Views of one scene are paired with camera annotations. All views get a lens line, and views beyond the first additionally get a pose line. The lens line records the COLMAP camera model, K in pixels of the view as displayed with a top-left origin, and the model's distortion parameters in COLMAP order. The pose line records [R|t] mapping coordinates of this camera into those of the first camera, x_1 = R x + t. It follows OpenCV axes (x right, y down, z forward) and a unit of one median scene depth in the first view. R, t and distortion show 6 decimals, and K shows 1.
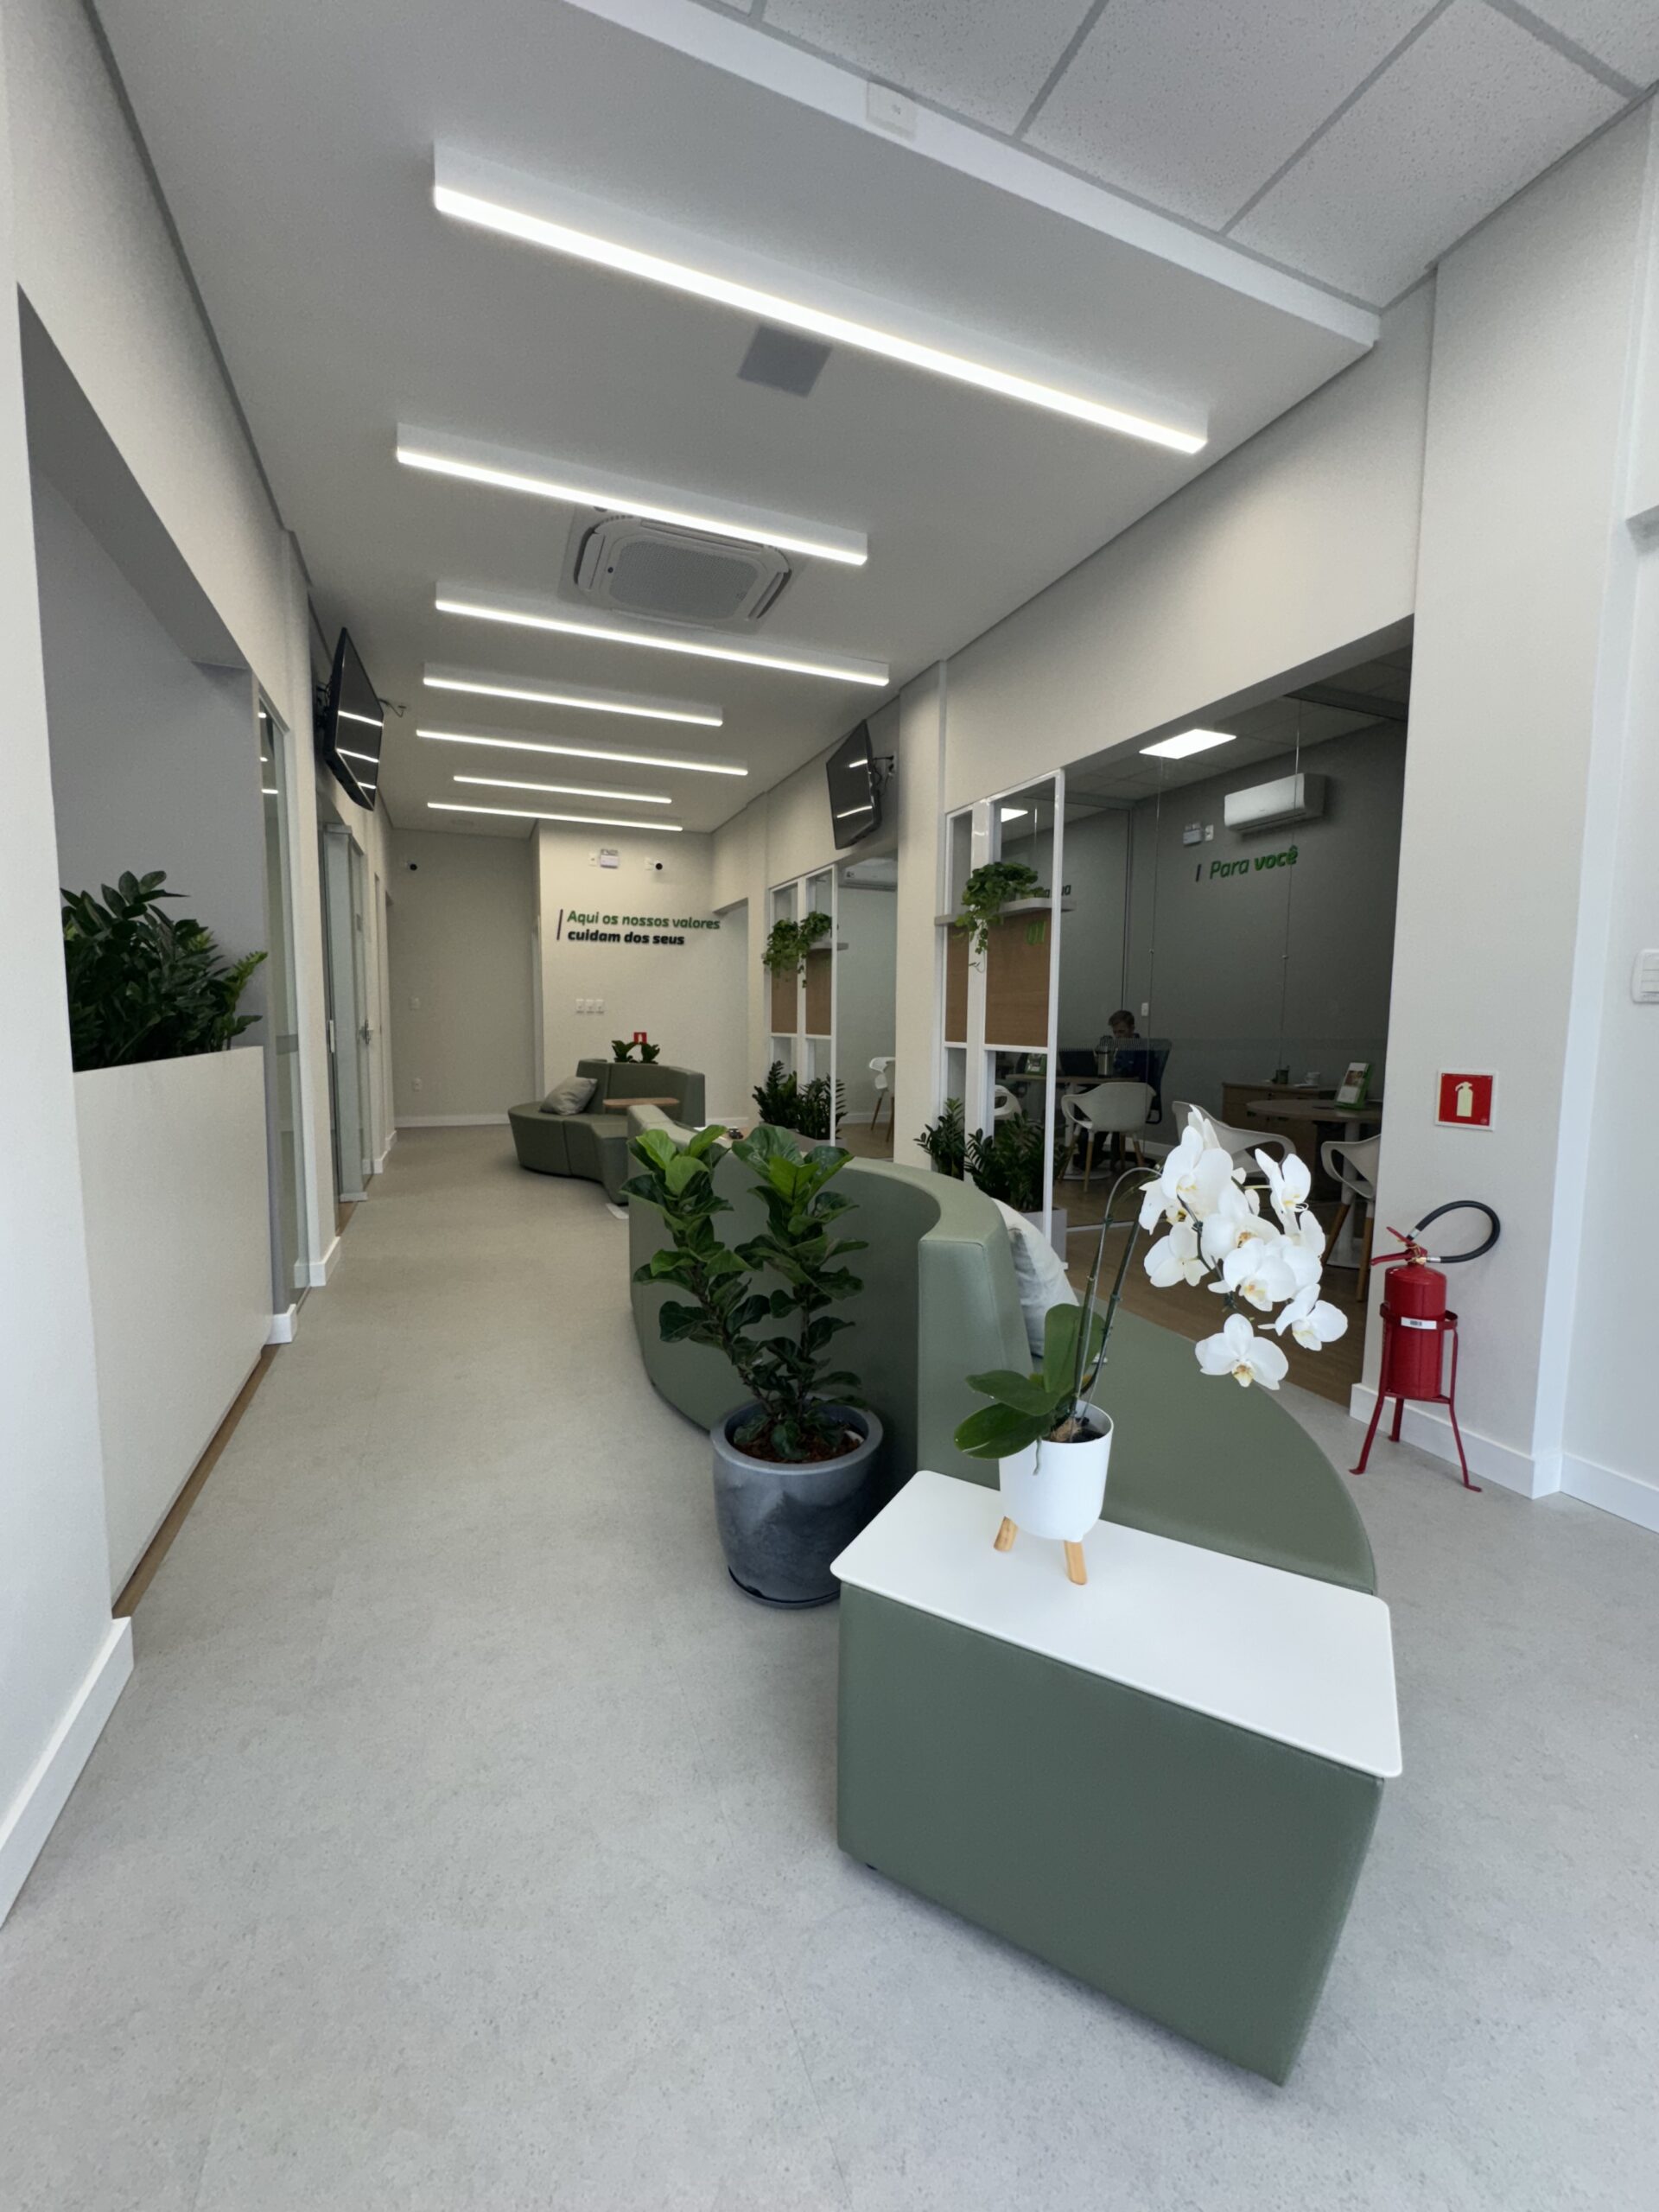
lens RADIAL K [[891.9, 0, 829.5], [0, 891.9, 1106.0], [0, 0, 1]] dist [-0.000878, -0.000055]
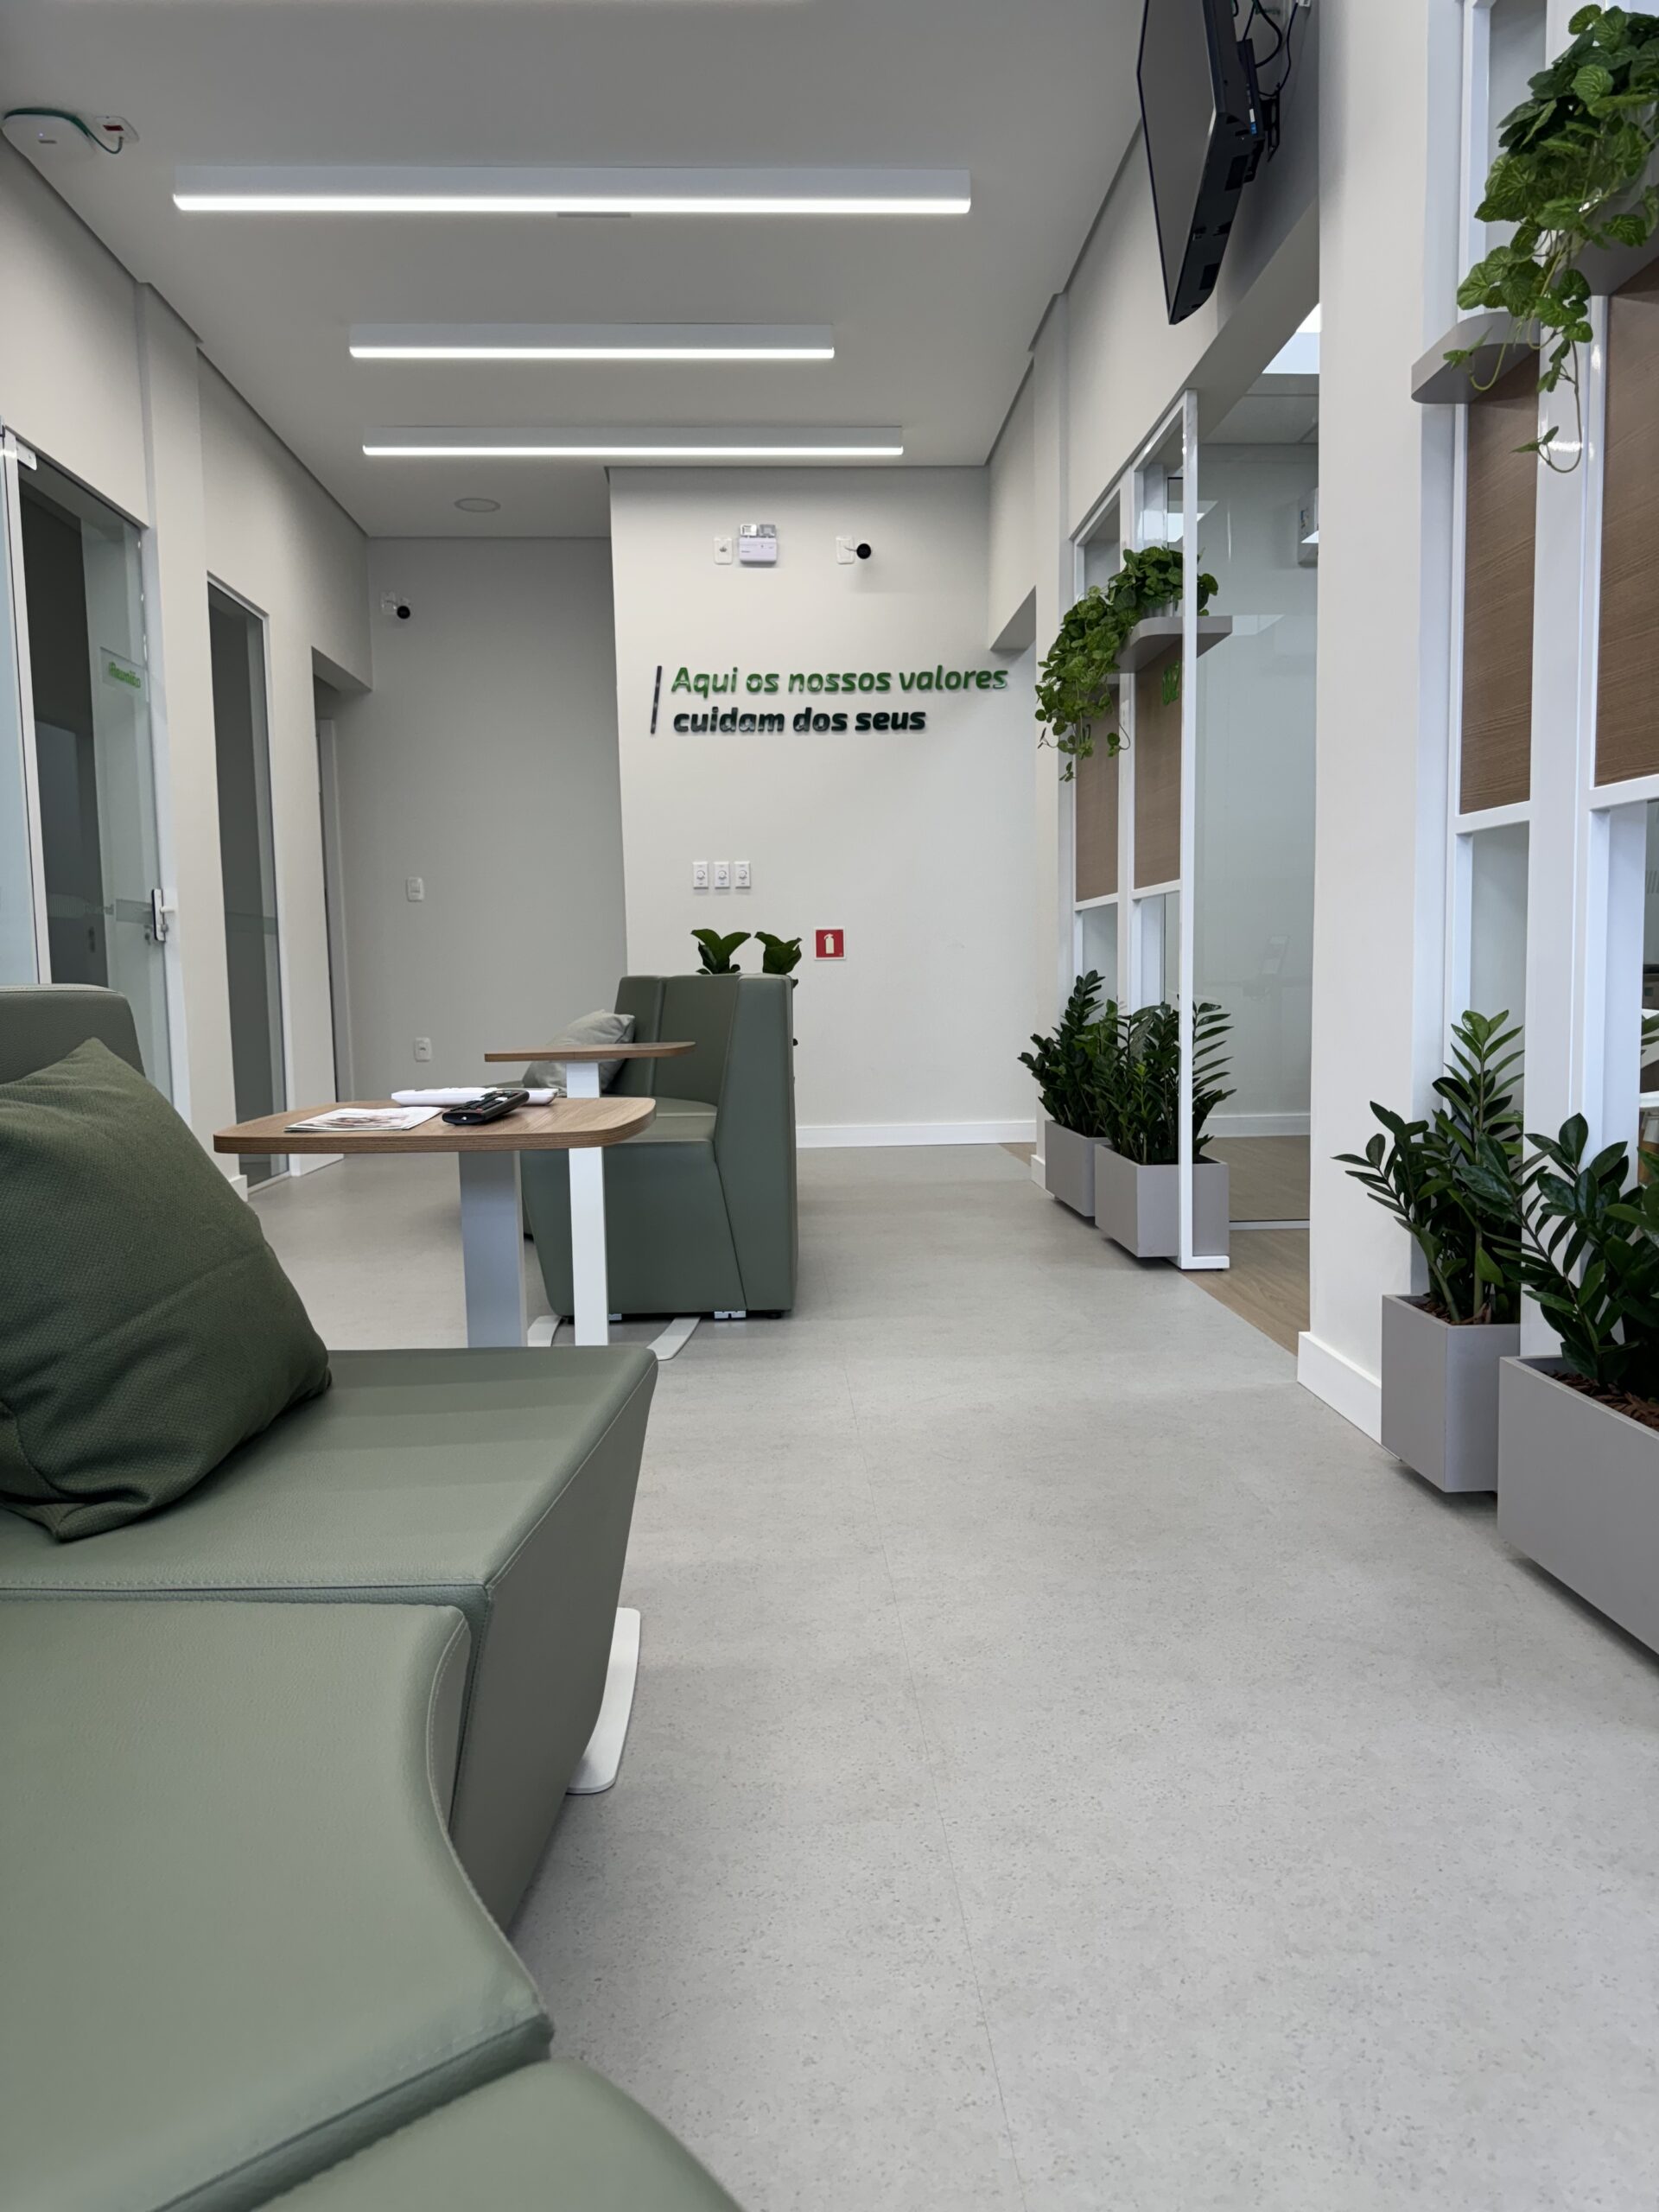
lens RADIAL K [[1568.8, 0, 834.4], [0, 1568.8, 1111.2], [0, 0, 1]] dist [0.116057, -0.214656]
pose [[0.942283, 0.005348, -0.334774, 0.070804], [-0.007450, 0.999960, -0.004996, 0.016500], [0.334734, 0.007202, 0.942285, 0.292141]]
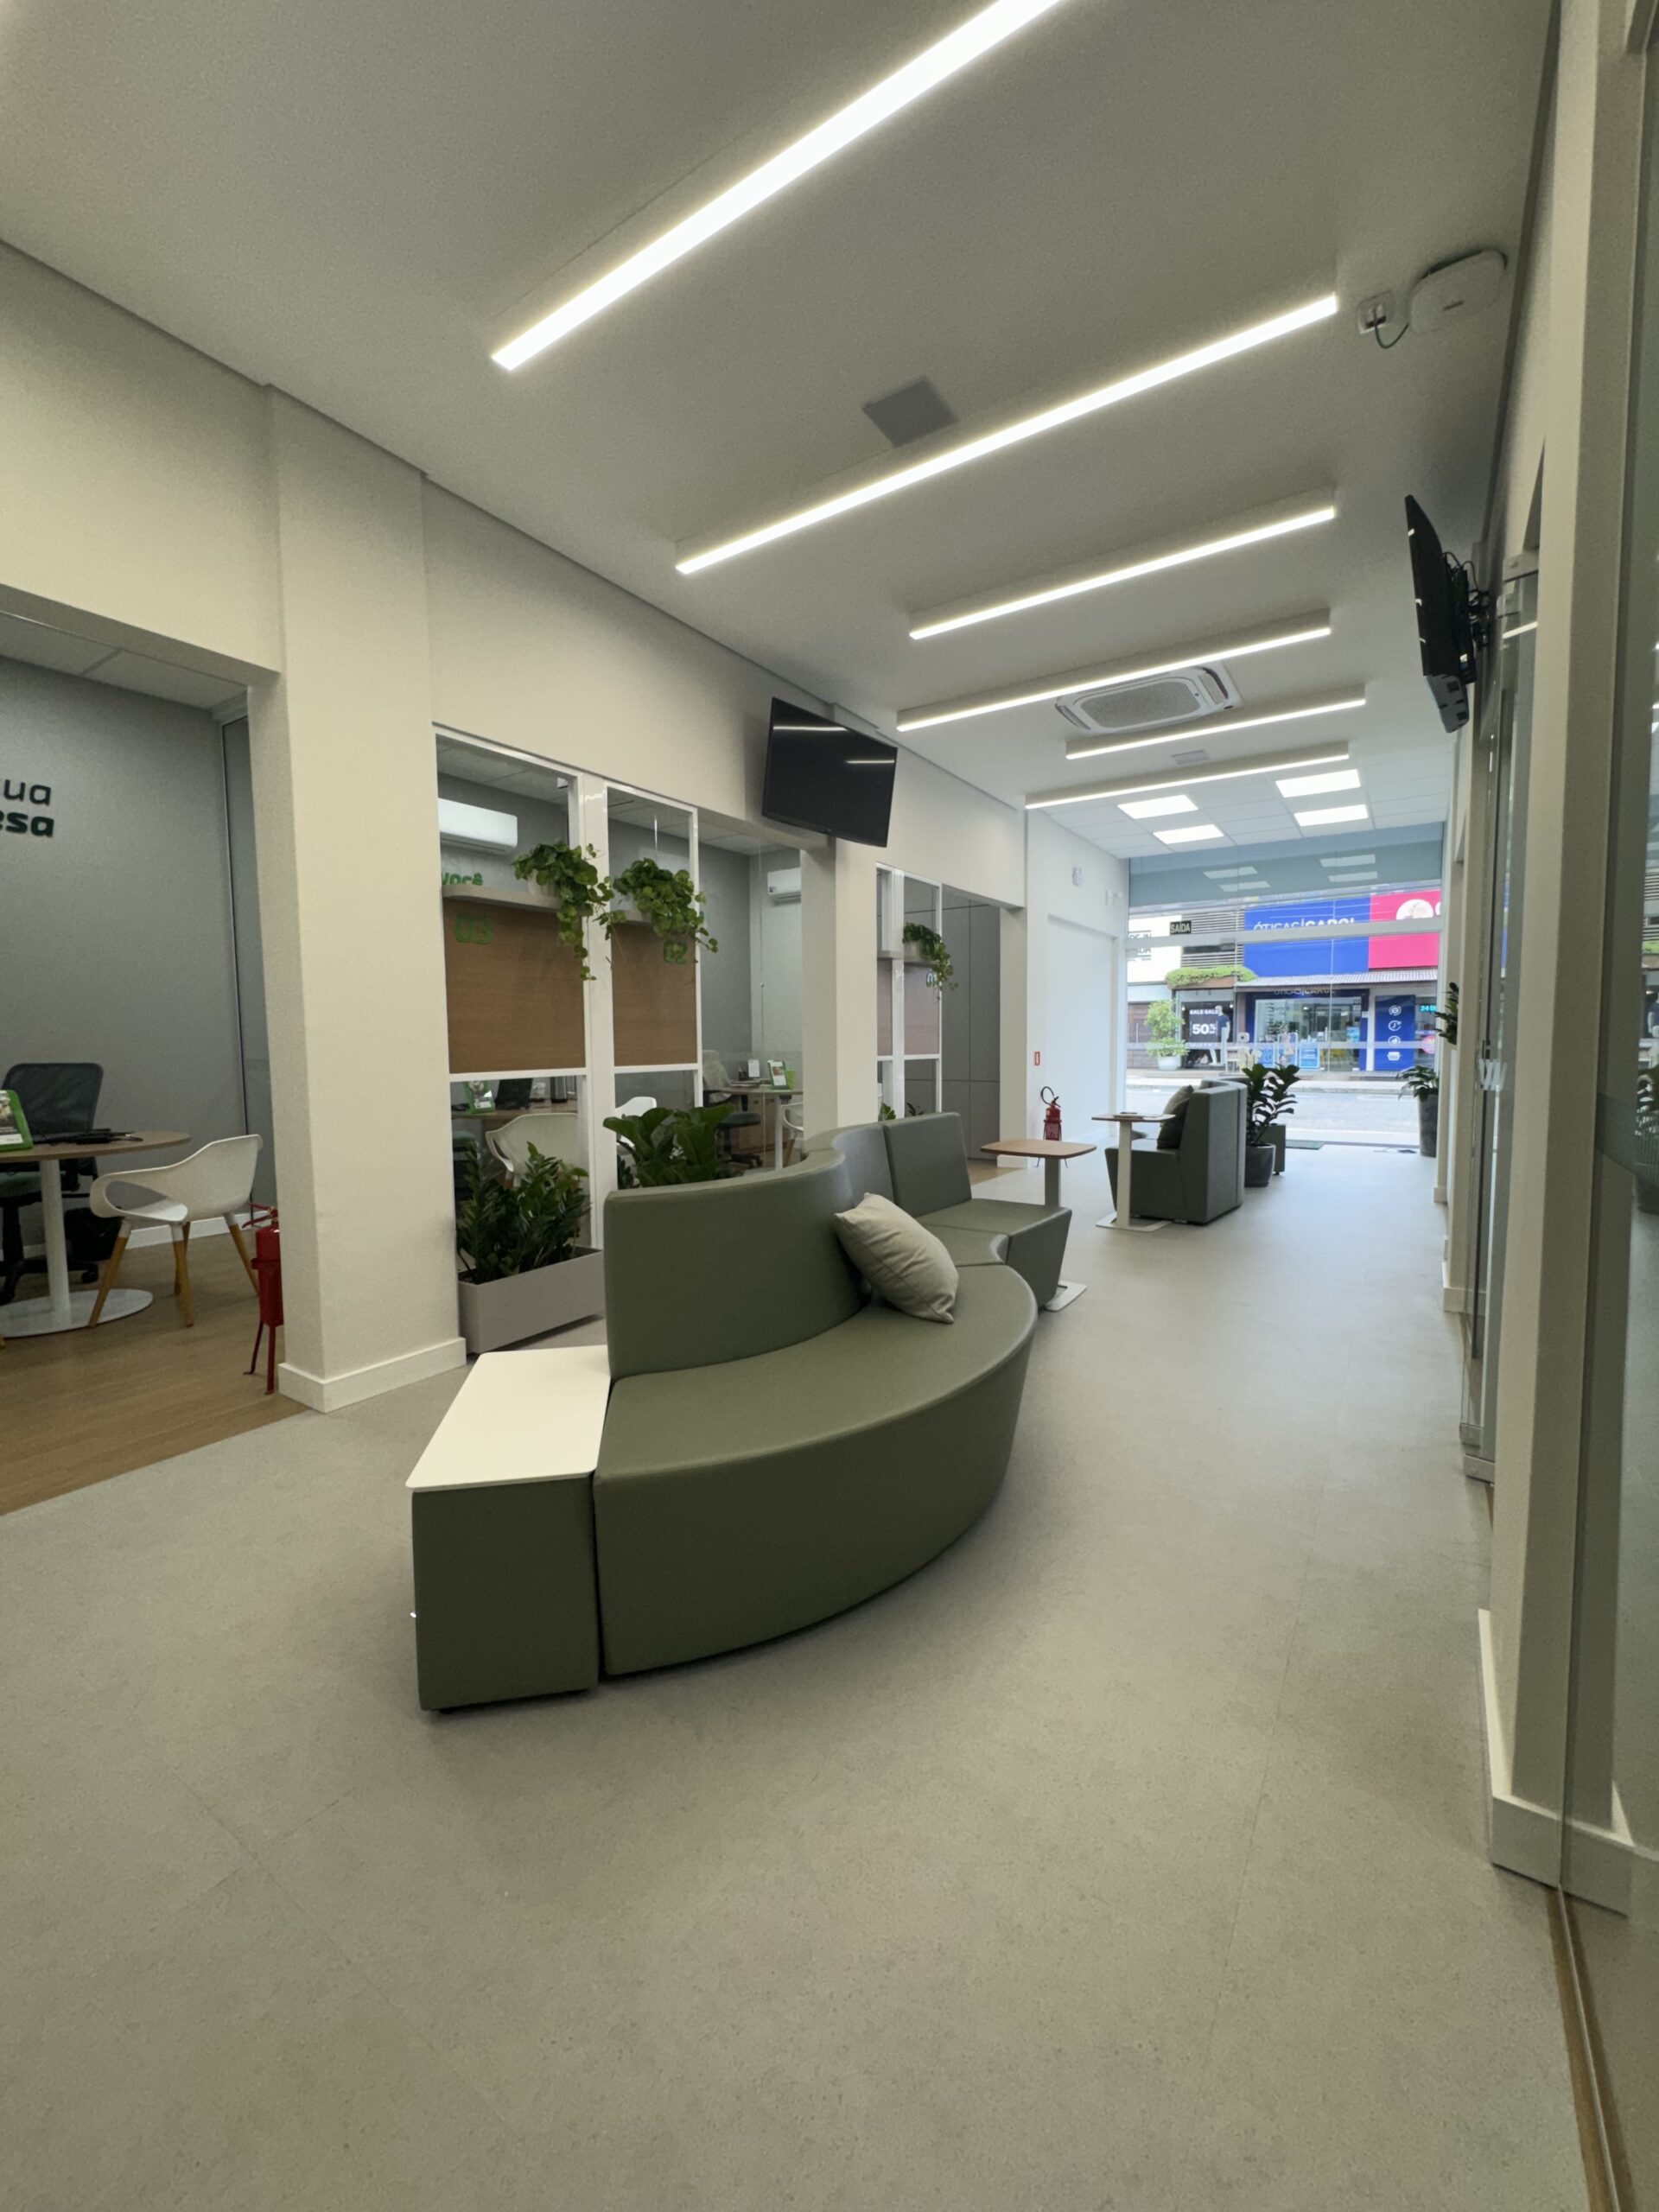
lens RADIAL K [[891.9, 0, 829.5], [0, 891.9, 1106.0], [0, 0, 1]] dist [-0.000878, -0.000055]
pose [[-0.557268, -0.077530, 0.826705, -0.501099], [0.073858, 0.987056, 0.142354, -0.112749], [-0.827042, 0.140388, -0.544328, 1.074057]]
